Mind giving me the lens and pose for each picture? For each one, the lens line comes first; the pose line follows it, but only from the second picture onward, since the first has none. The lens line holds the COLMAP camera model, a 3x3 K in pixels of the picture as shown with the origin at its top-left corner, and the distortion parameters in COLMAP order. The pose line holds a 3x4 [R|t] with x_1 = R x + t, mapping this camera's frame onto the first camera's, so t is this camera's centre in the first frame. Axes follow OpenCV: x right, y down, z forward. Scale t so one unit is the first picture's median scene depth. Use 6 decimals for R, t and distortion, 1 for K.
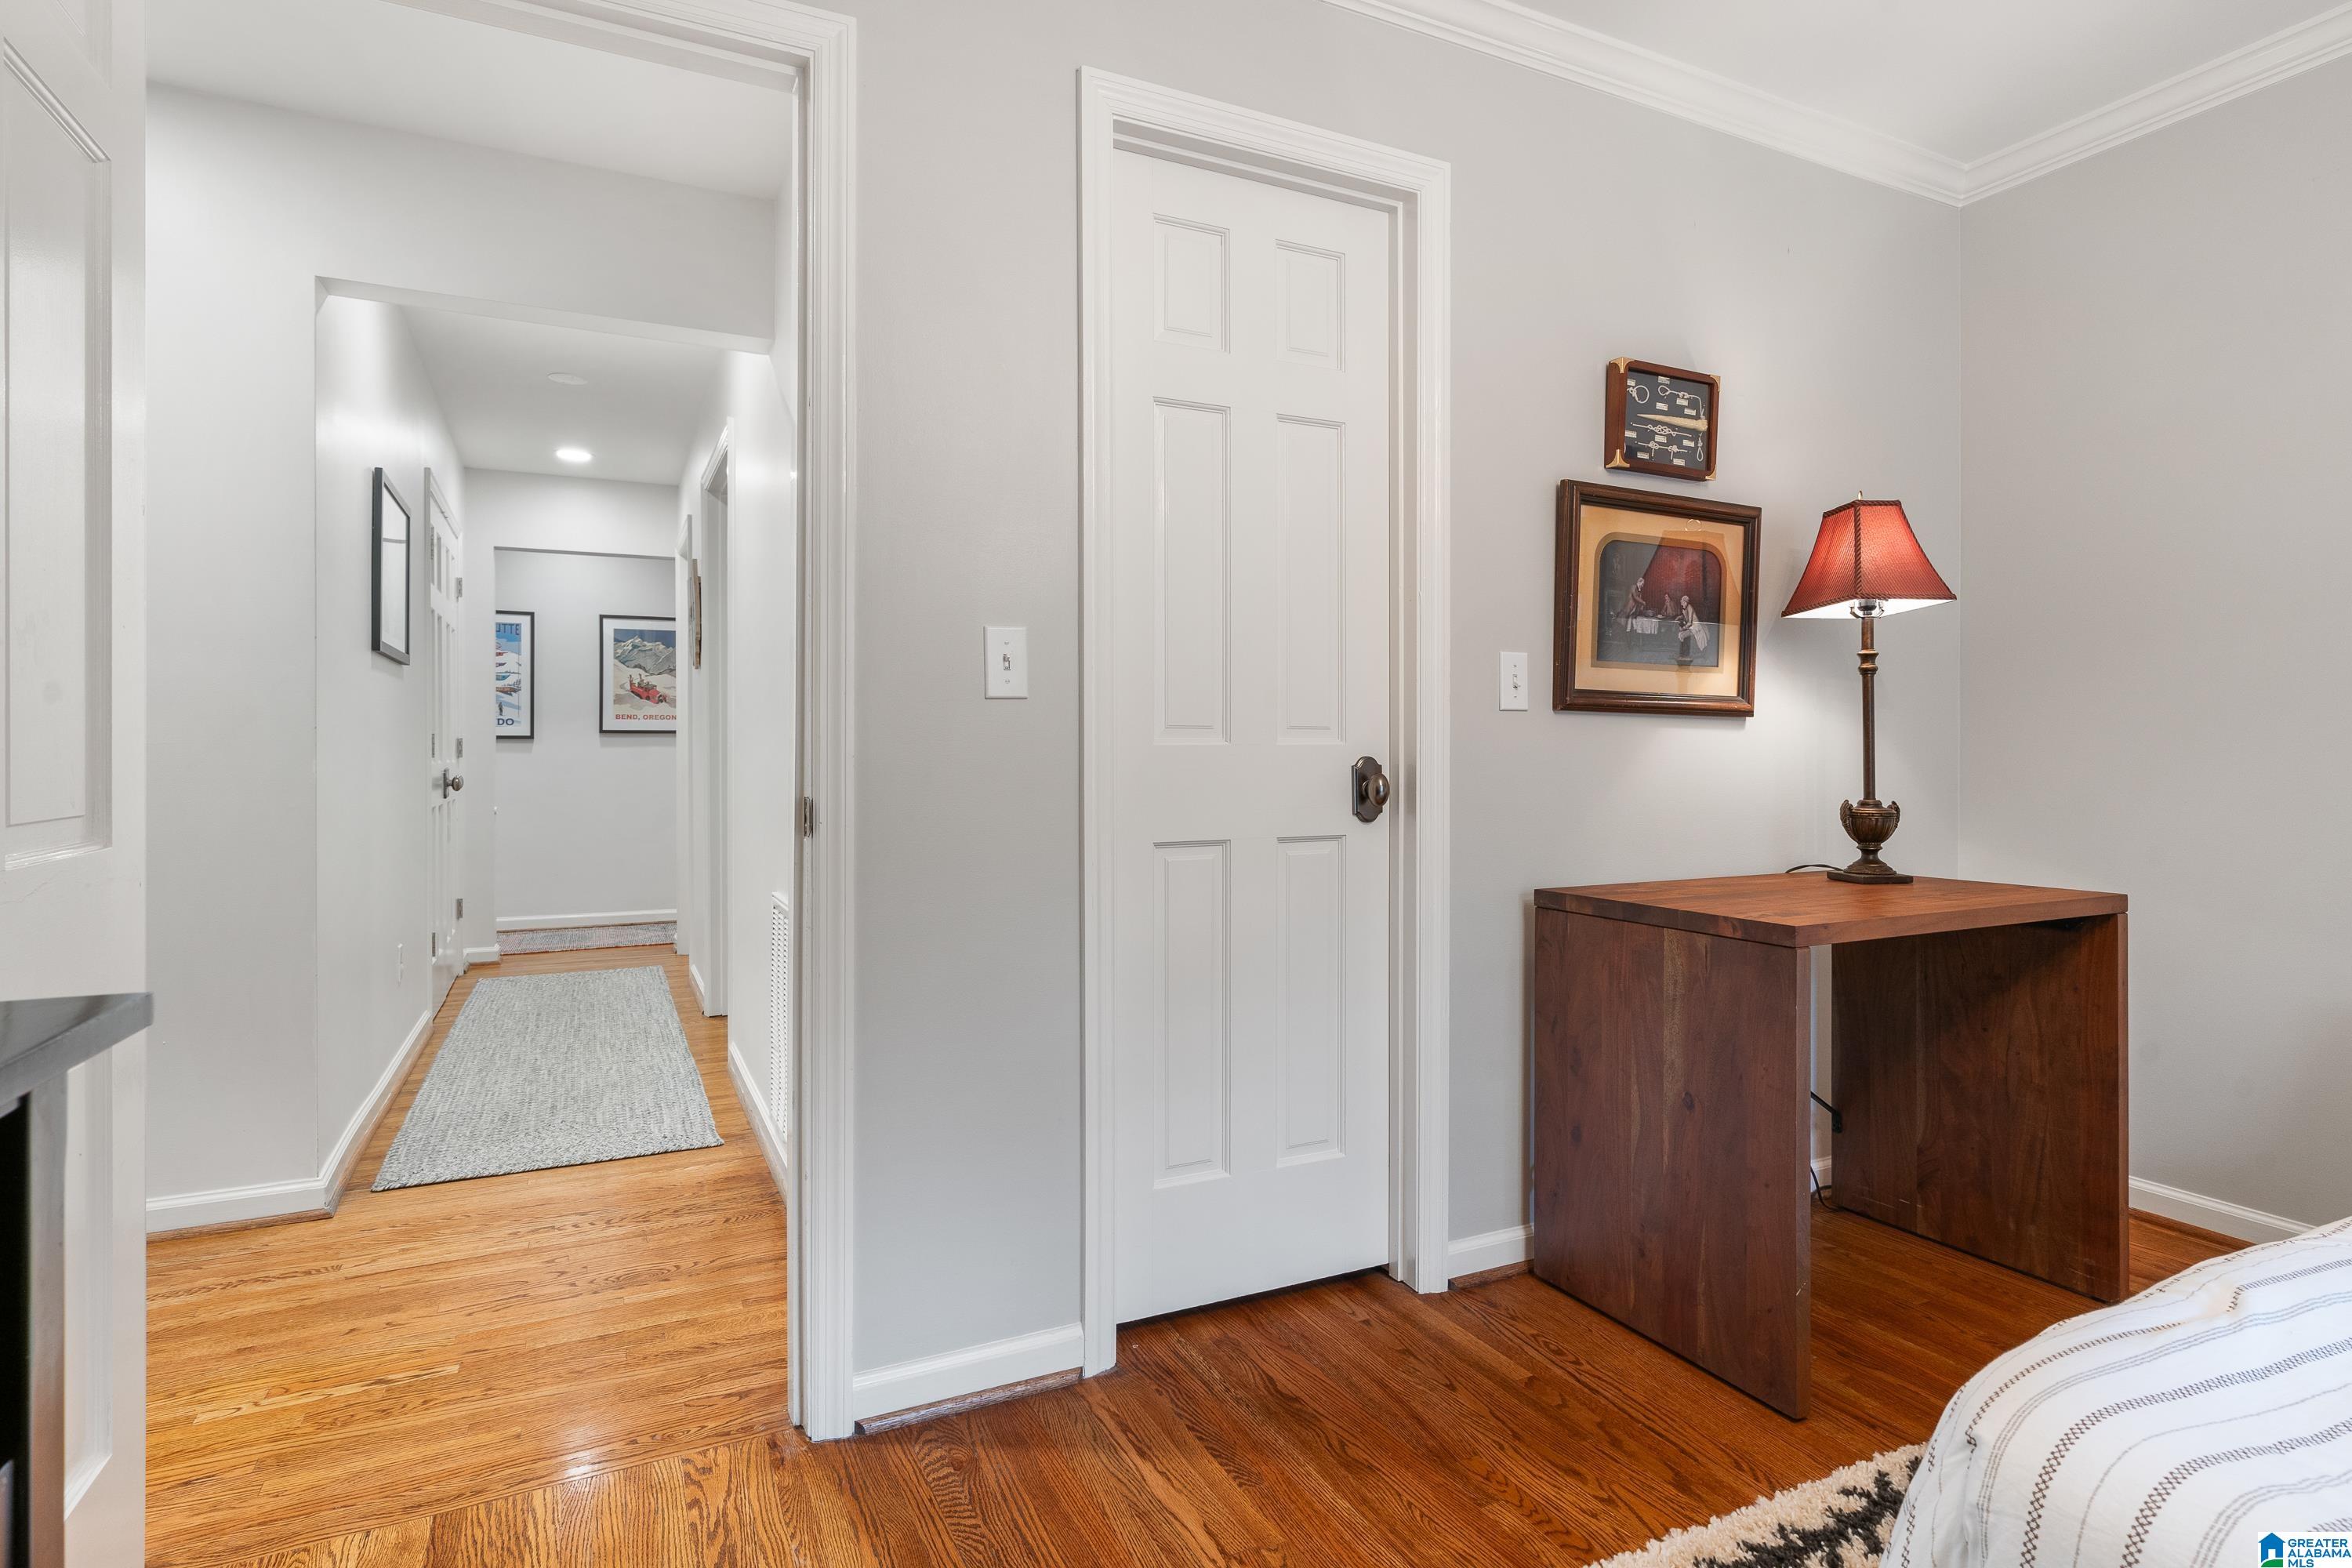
lens RADIAL K [[1198.7, 0, 1189.6], [0, 1198.7, 762.6], [0, 0, 1]] dist [-0.003112, -0.000556]
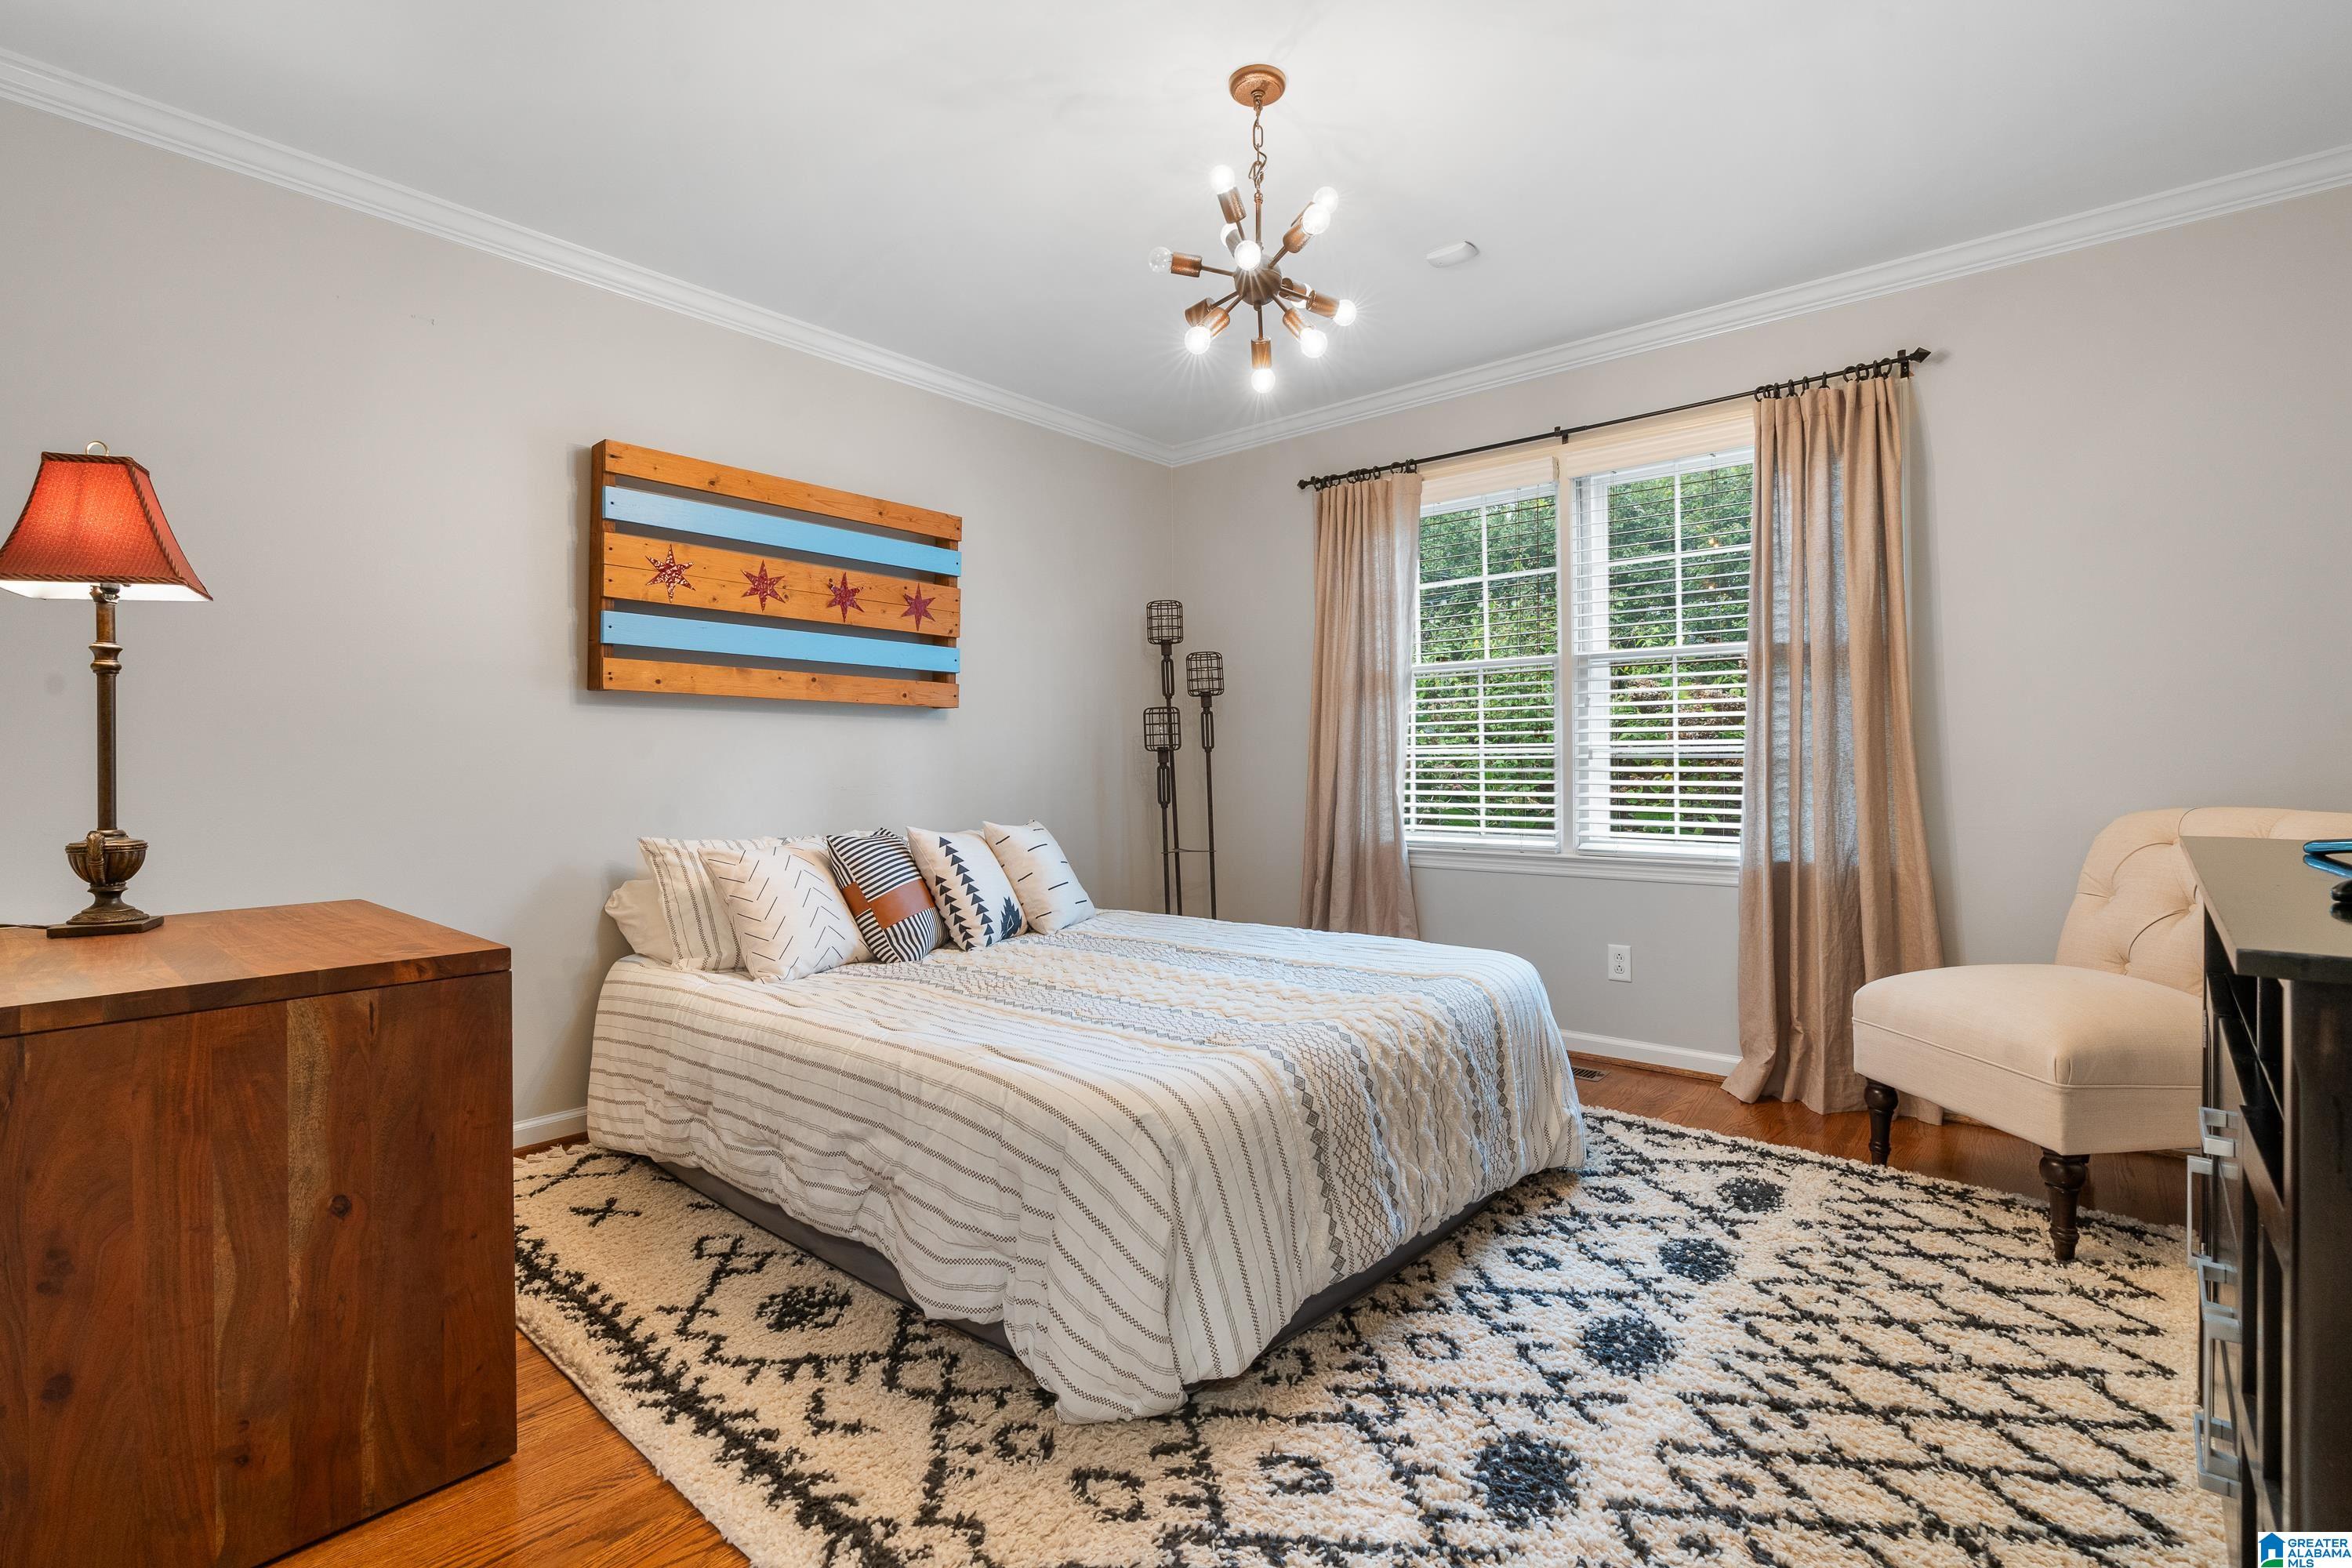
lens RADIAL K [[1073.9, 0, 1189.3], [0, 1073.9, 789.3], [0, 0, 1]] dist [-0.002087, 0.000913]
pose [[-0.417353, -0.005109, 0.908730, -0.443228], [0.007445, 0.999931, 0.009042, 0.002963], [-0.908714, 0.010539, -0.417286, 0.741308]]
